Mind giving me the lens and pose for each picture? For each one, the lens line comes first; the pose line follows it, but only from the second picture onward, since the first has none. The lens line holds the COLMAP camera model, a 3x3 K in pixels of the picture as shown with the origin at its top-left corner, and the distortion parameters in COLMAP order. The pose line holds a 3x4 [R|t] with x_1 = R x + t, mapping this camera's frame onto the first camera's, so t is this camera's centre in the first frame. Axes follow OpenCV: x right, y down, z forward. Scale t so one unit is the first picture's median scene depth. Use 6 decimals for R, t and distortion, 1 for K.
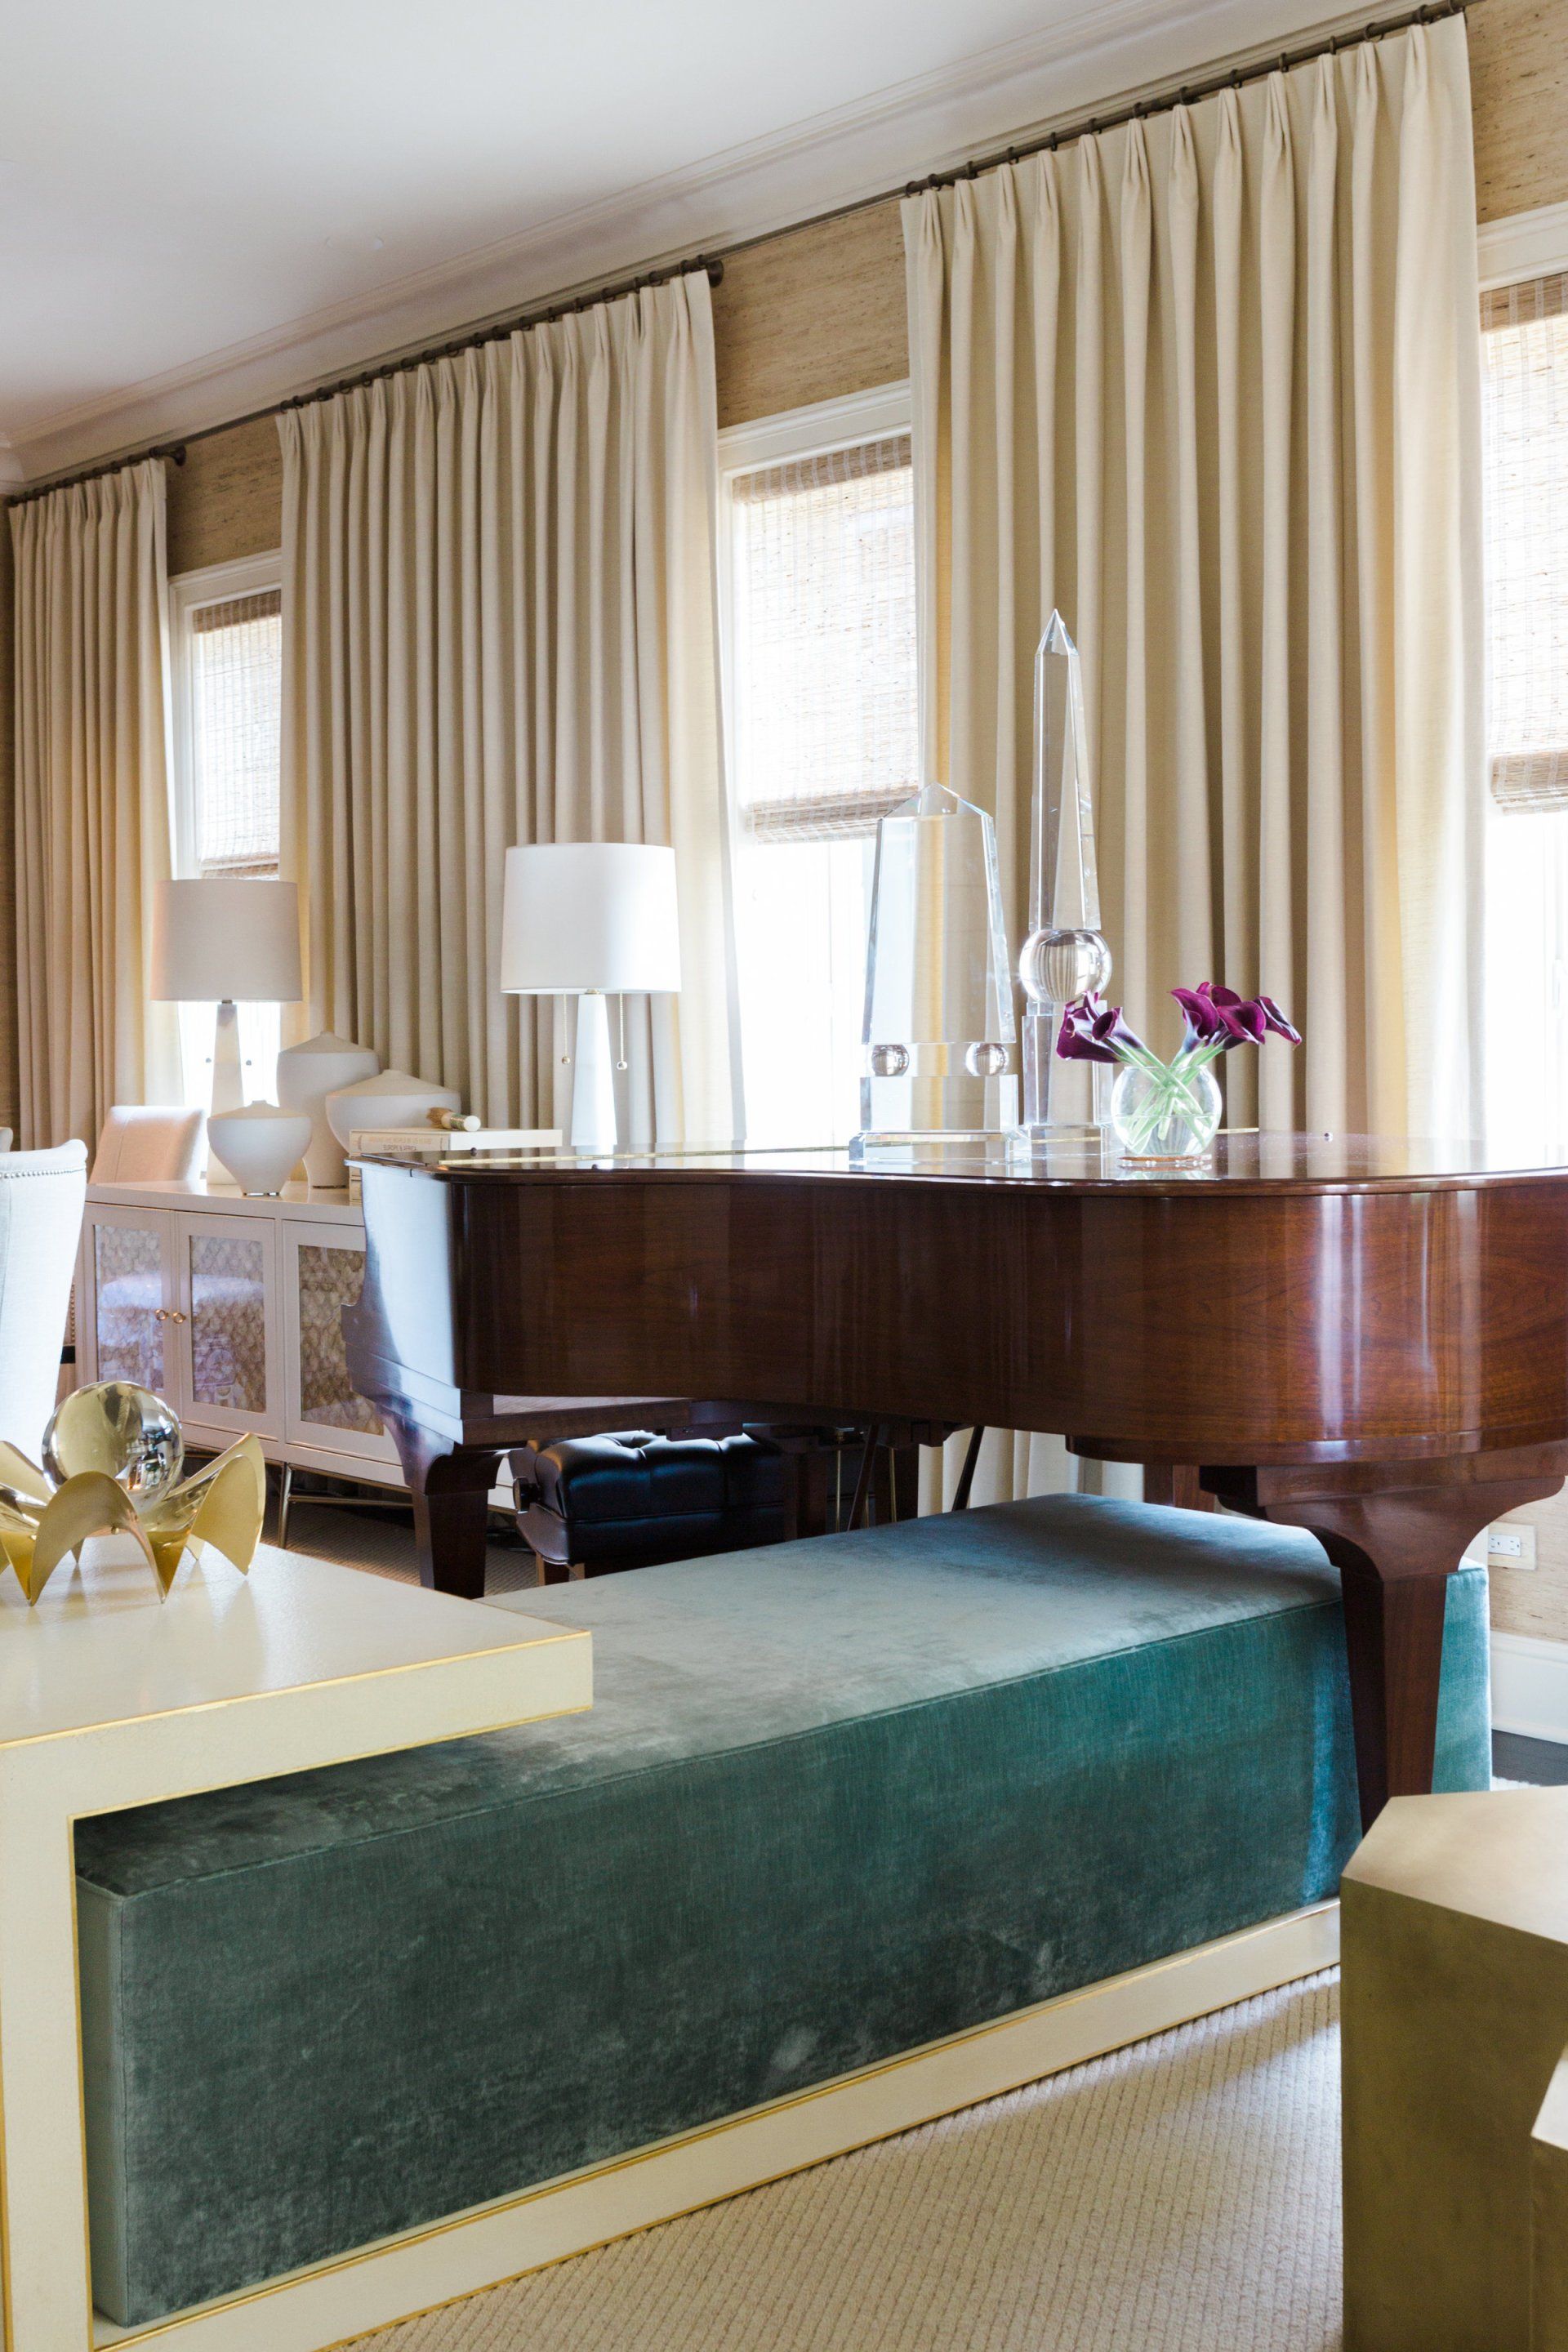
lens RADIAL K [[2703.8, 0, 783.8], [0, 2703.8, 1151.7], [0, 0, 1]] dist [-0.041735, 0.000000]
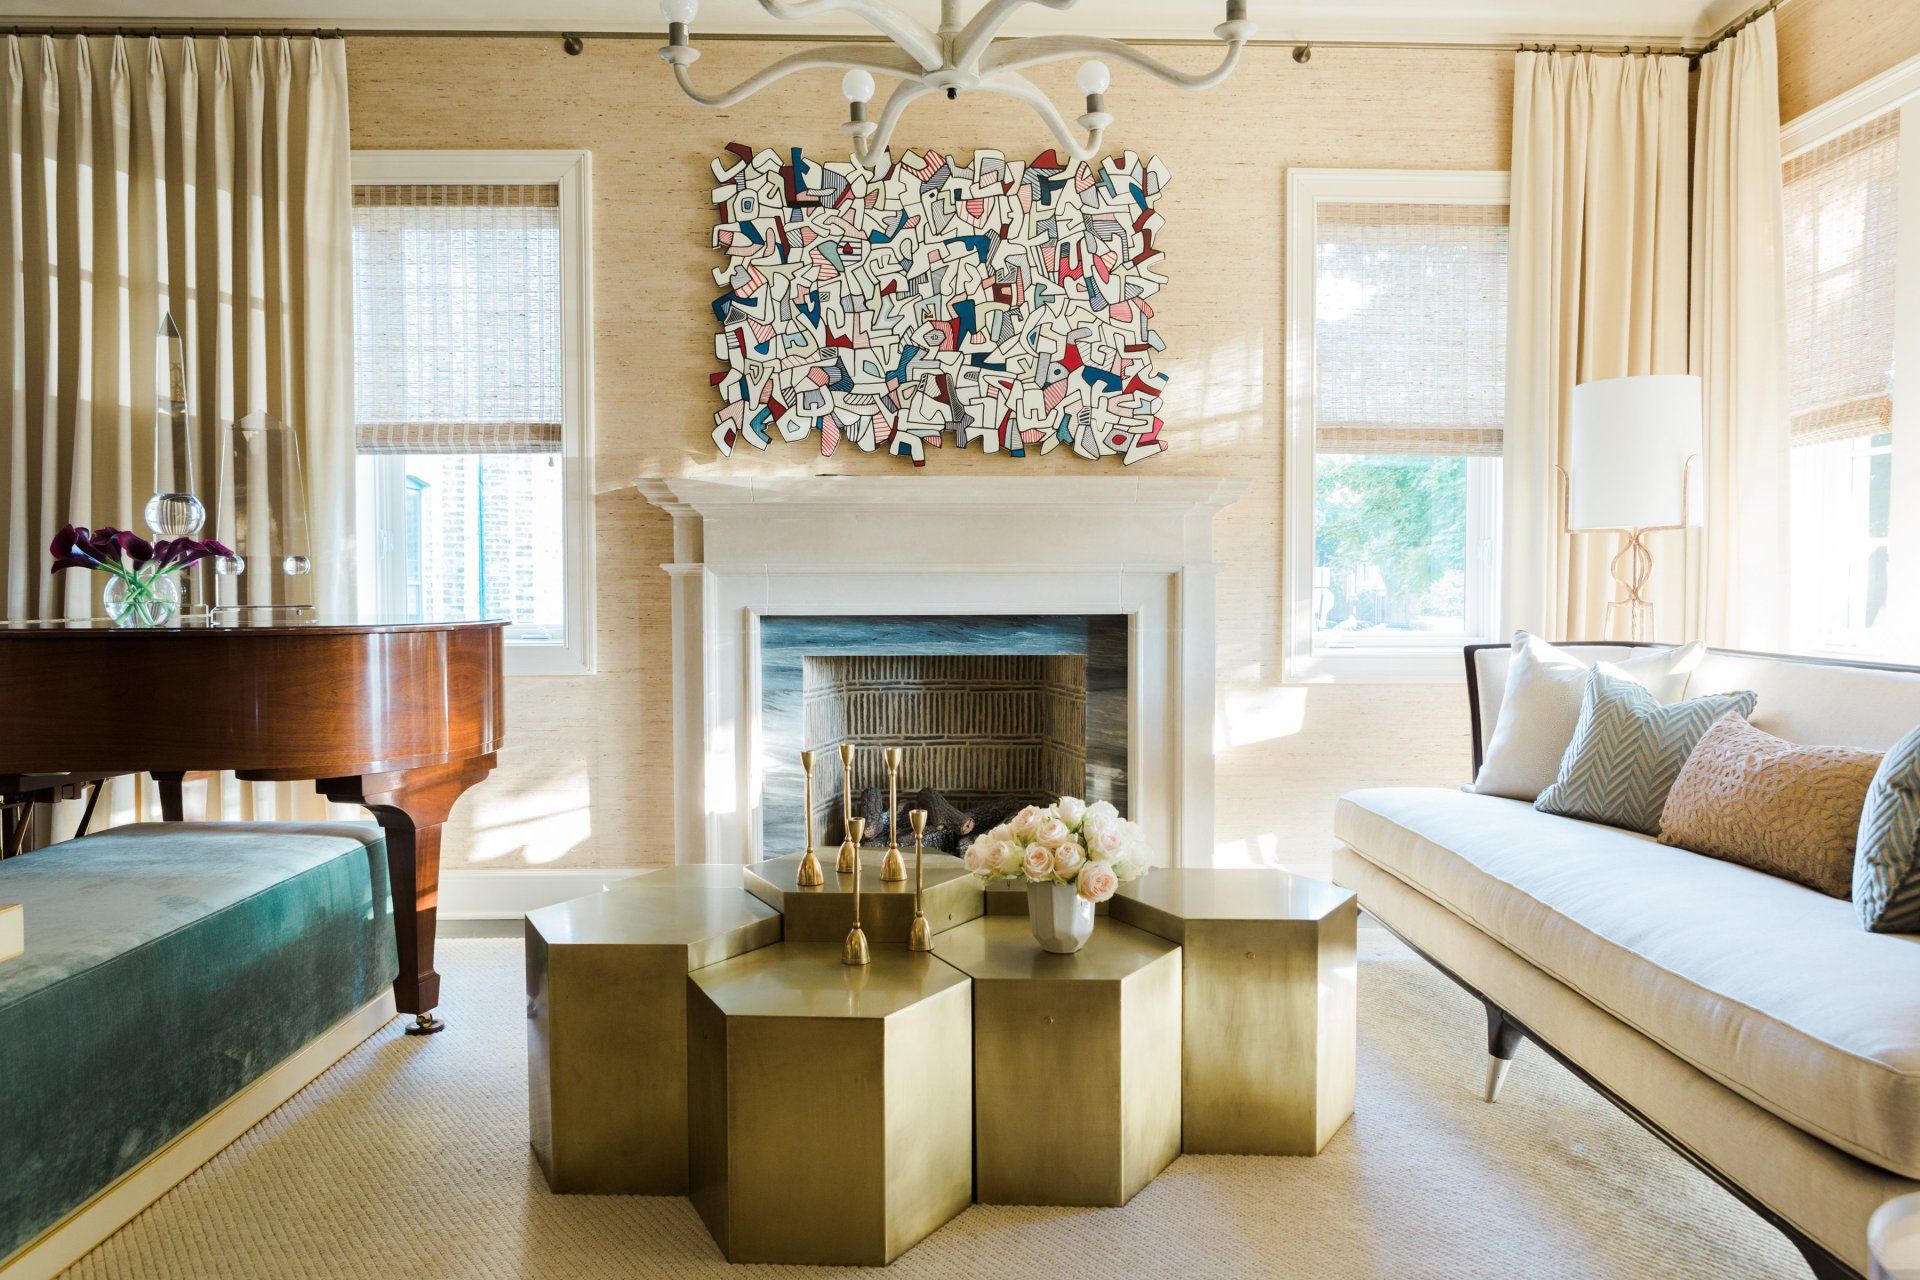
lens RADIAL K [[1306.4, 0, 959.9], [0, 1306.4, 639.1], [0, 0, 1]] dist [0.001748, 0.002798]
pose [[0.653020, -0.015276, 0.757186, -0.256847], [0.025248, 0.999680, -0.001606, 0.033266], [-0.756919, 0.020166, 0.653197, 0.070051]]
